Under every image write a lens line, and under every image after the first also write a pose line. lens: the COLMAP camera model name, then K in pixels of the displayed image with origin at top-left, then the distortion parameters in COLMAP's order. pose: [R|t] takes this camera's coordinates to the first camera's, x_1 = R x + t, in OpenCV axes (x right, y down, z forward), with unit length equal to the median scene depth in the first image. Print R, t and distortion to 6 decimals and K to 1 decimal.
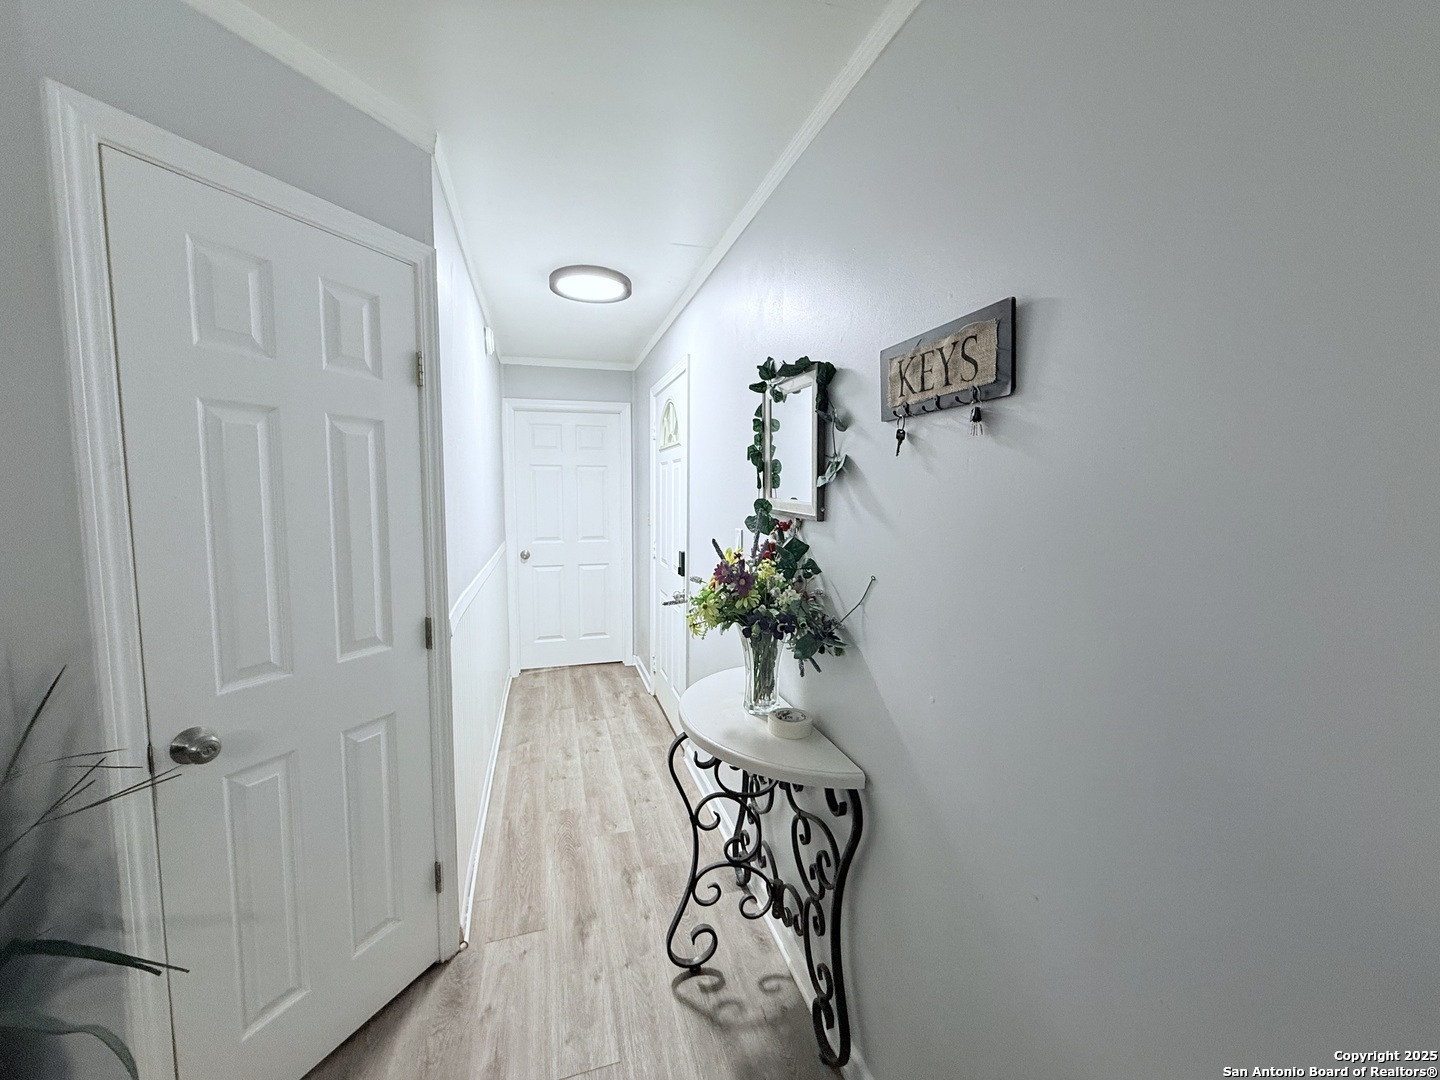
lens RADIAL K [[573.0, 0, 720.0], [0, 573.0, 540.0], [0, 0, 1]] dist [0.003630, -0.000204]
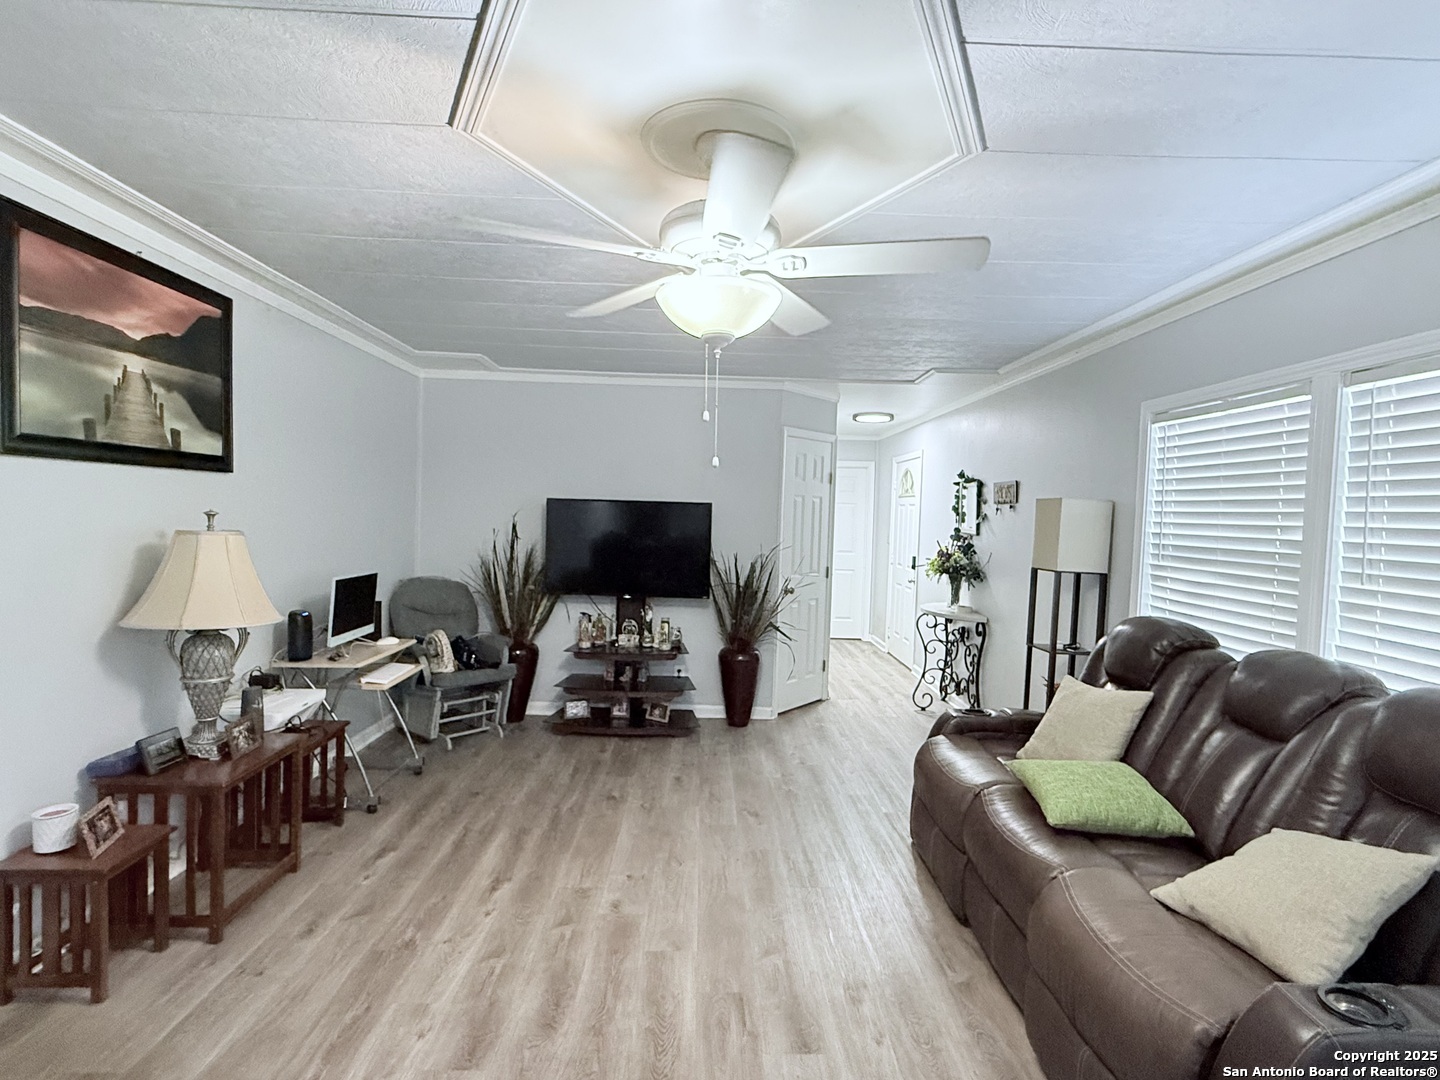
lens RADIAL K [[722.3, 0, 720.0], [0, 722.3, 540.0], [0, 0, 1]] dist [-0.027407, 0.000025]
pose [[0.961018, 0.032810, -0.274533, -0.063908], [-0.047527, 0.997758, -0.047128, 0.204885], [0.272371, 0.058339, 0.960422, -2.607621]]
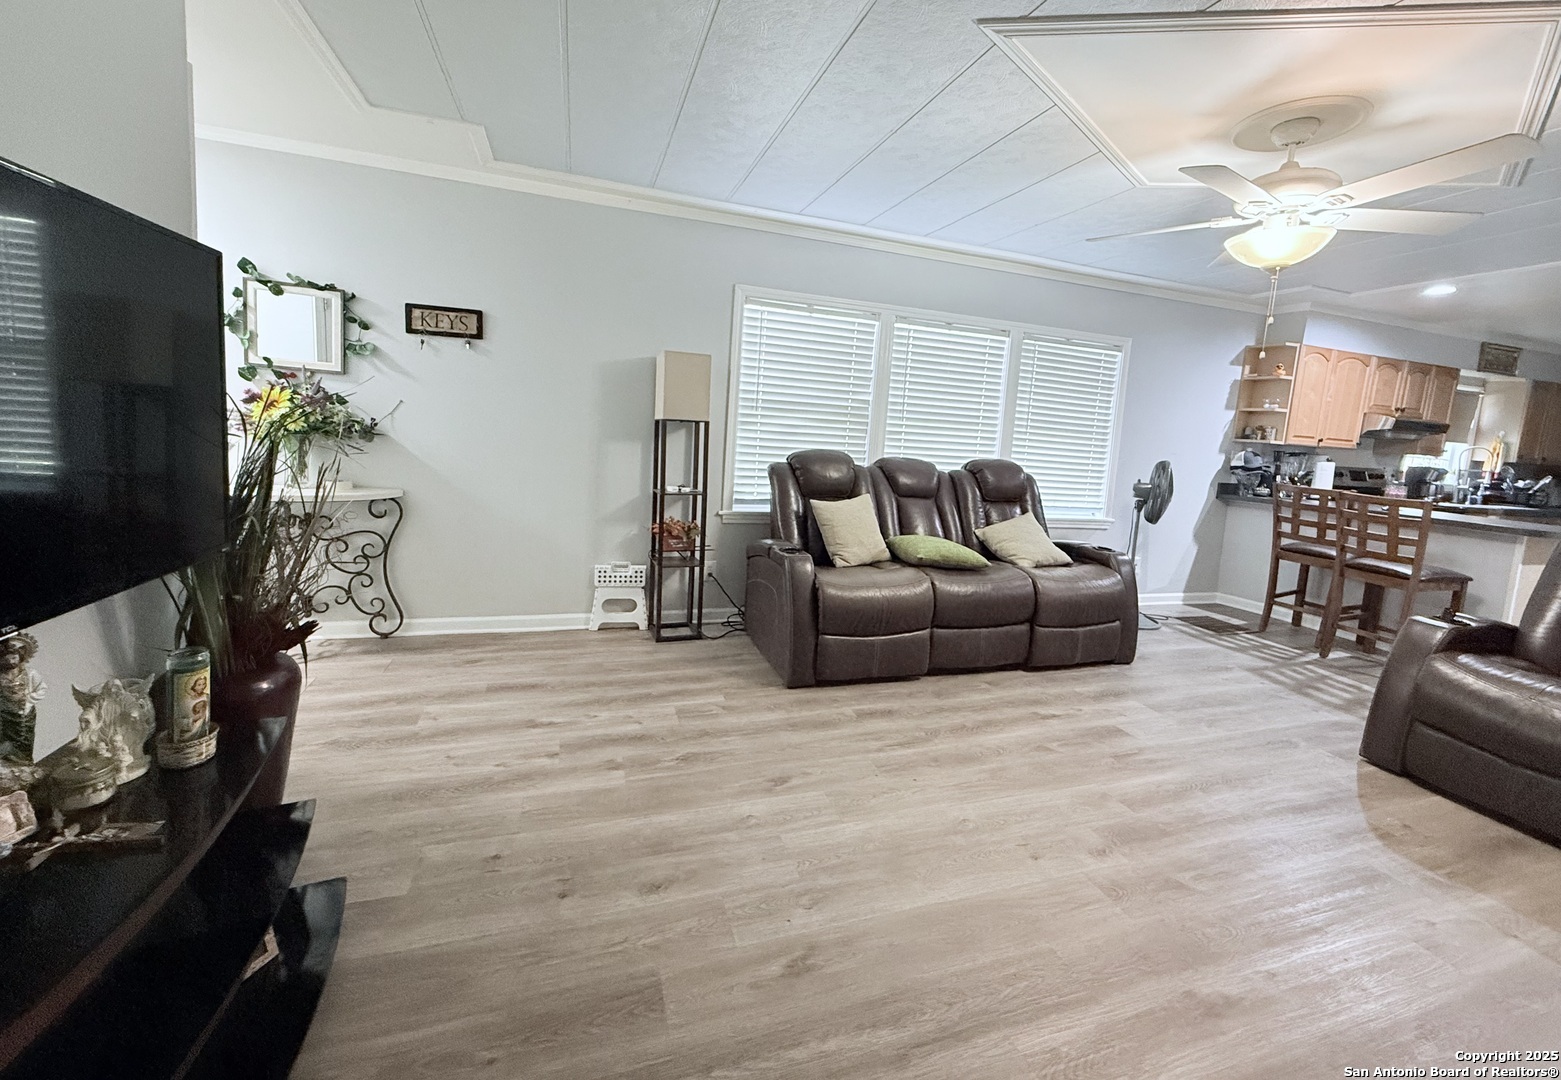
lens RADIAL K [[623.8, 0, 779.9], [0, 623.8, 494.2], [0, 0, 1]] dist [-0.000016, -0.000038]
pose [[-0.013214, -0.111619, 0.993663, -1.851023], [0.027455, 0.993335, 0.111947, 0.162346], [-0.999536, 0.028760, -0.010062, -0.382361]]
